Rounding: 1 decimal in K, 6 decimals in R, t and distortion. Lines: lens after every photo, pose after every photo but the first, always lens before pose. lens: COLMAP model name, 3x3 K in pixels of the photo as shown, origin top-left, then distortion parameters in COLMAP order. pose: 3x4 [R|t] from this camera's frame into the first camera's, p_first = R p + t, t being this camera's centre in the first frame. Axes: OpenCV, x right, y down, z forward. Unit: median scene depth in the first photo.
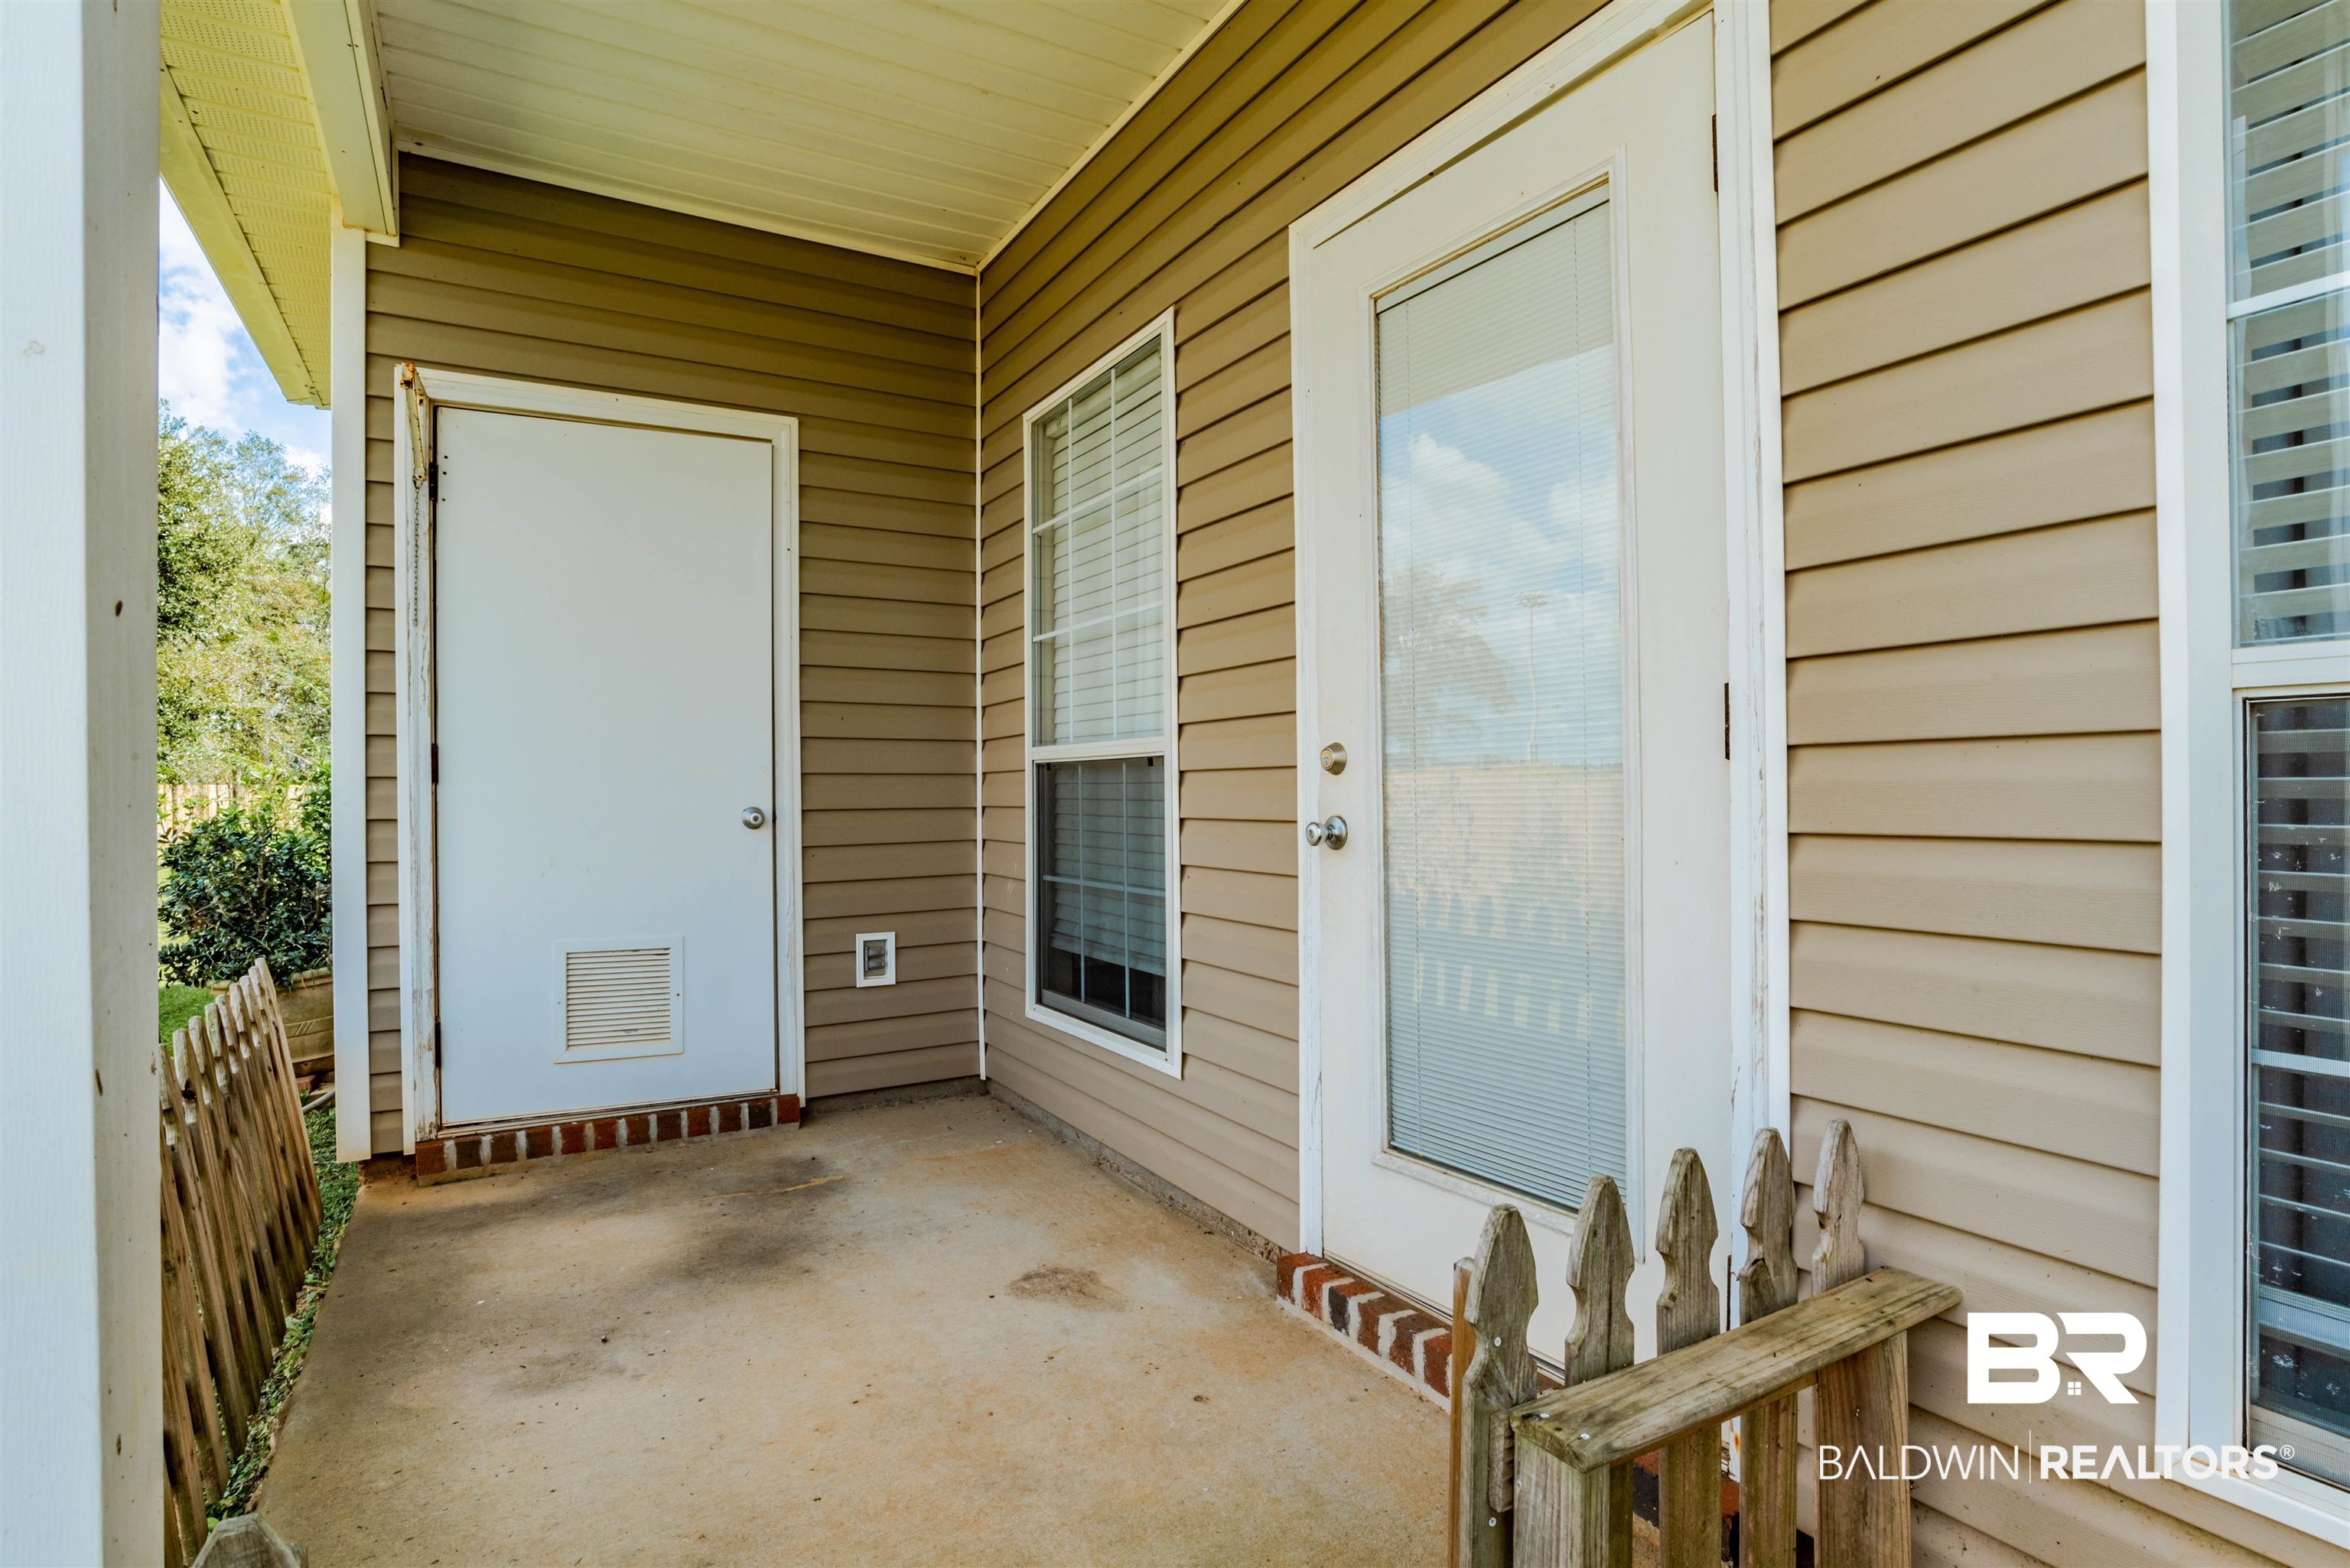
lens RADIAL K [[1210.8, 0, 1181.8], [0, 1210.8, 795.6], [0, 0, 1]] dist [-0.044257, 0.017012]
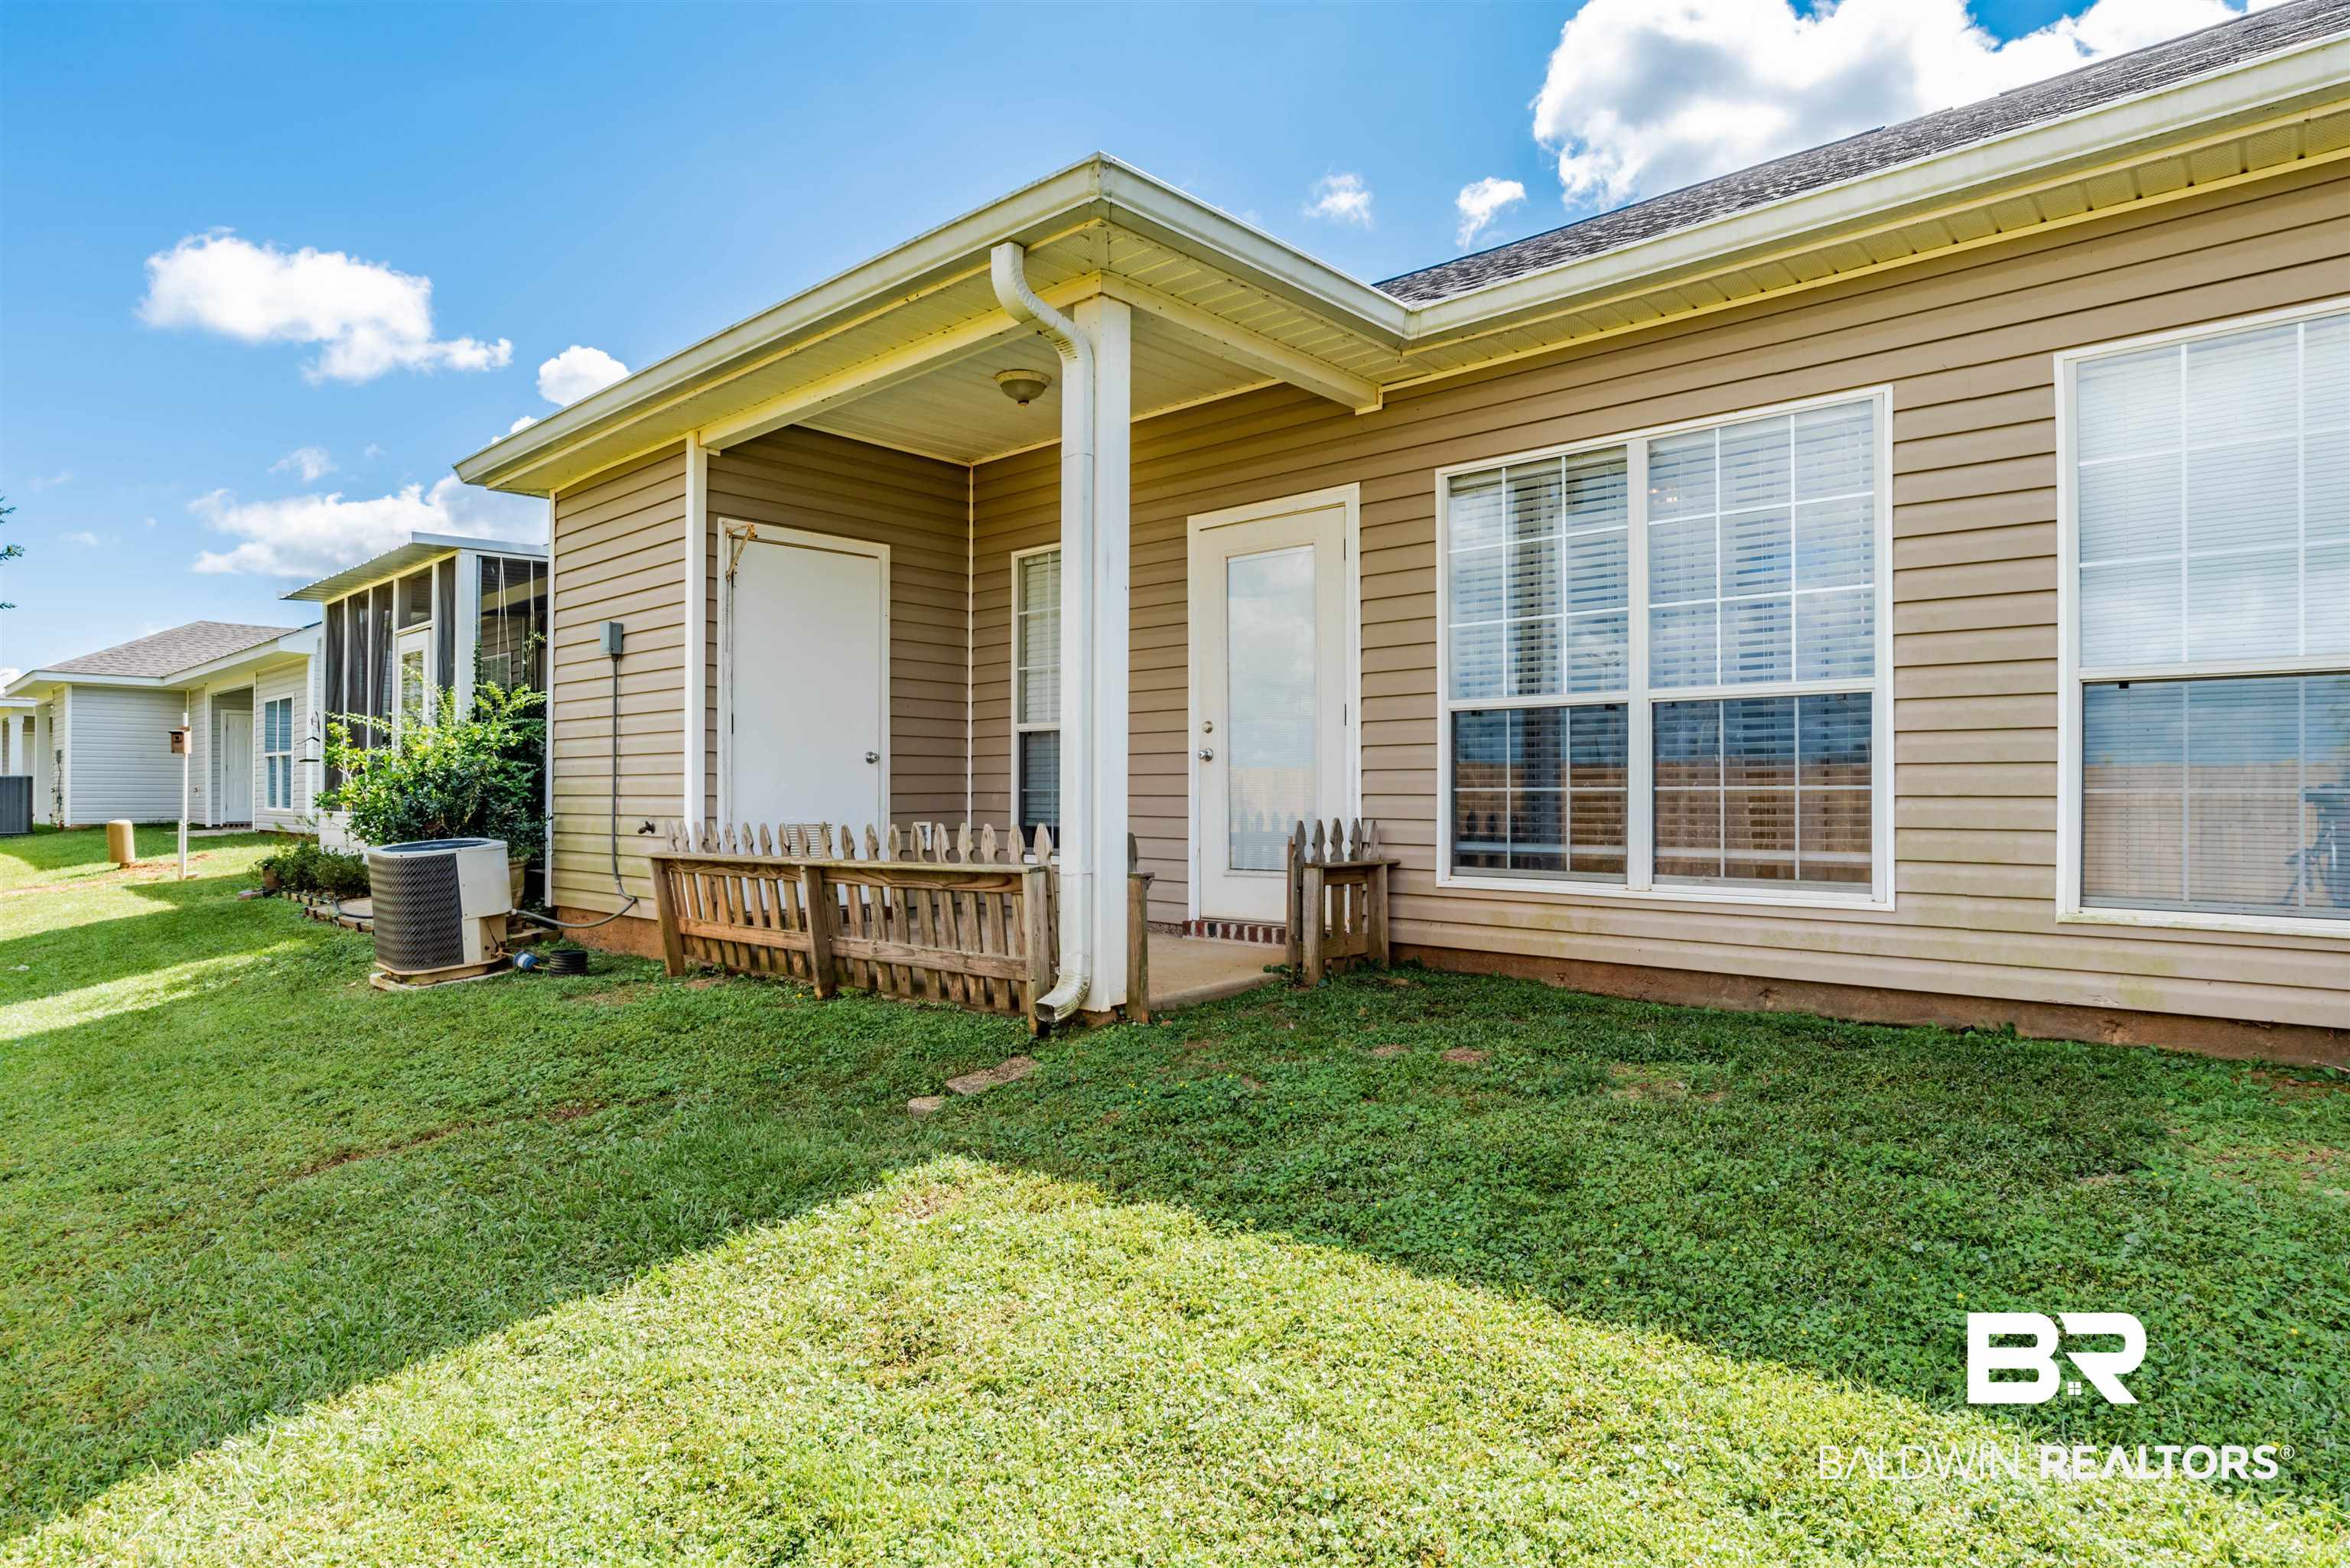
lens RADIAL K [[1311.4, 0, 1173.3], [0, 1311.4, 782.9], [0, 0, 1]] dist [-0.000313, 0.000026]
pose [[0.955687, 0.011490, 0.294161, -0.755787], [-0.007144, 0.999849, -0.015847, 0.131348], [-0.294298, 0.013044, 0.955625, -1.647801]]
